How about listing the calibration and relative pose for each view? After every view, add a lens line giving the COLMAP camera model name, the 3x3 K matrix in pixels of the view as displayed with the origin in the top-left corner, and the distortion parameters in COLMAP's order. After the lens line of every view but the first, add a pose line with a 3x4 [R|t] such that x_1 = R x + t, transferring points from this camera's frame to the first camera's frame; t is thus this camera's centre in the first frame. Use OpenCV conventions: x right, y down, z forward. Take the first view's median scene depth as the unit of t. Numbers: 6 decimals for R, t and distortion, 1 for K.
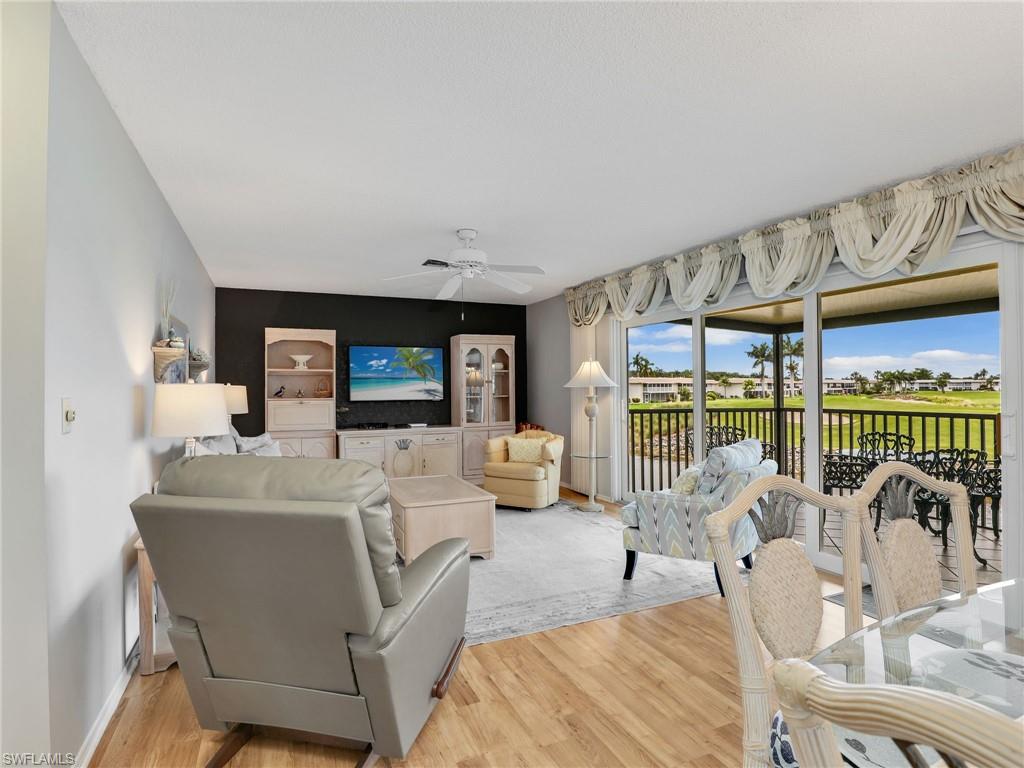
lens RADIAL K [[529.3, 0, 500.9], [0, 529.3, 382.9], [0, 0, 1]] dist [-0.031293, 0.000574]
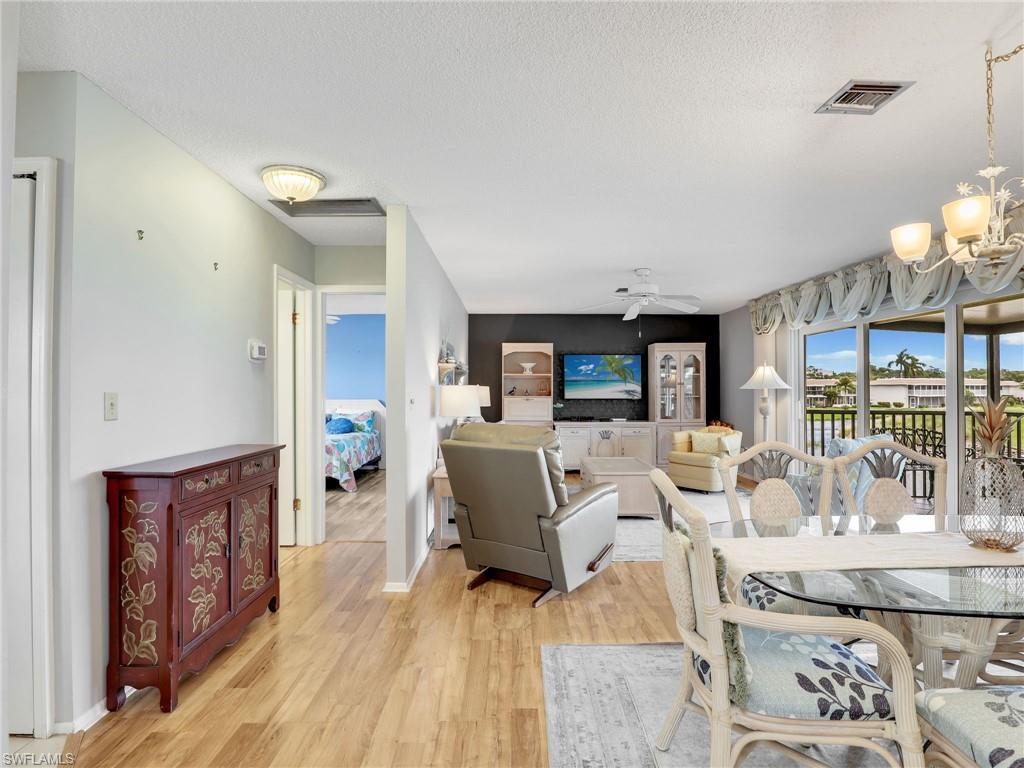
lens RADIAL K [[529.3, 0, 500.9], [0, 529.3, 382.9], [0, 0, 1]] dist [-0.031293, 0.000574]
pose [[0.910491, 0.001164, -0.413528, 0.113497], [-0.001800, 0.999998, -0.001147, -0.002397], [0.413526, 0.001789, 0.910491, -0.244245]]
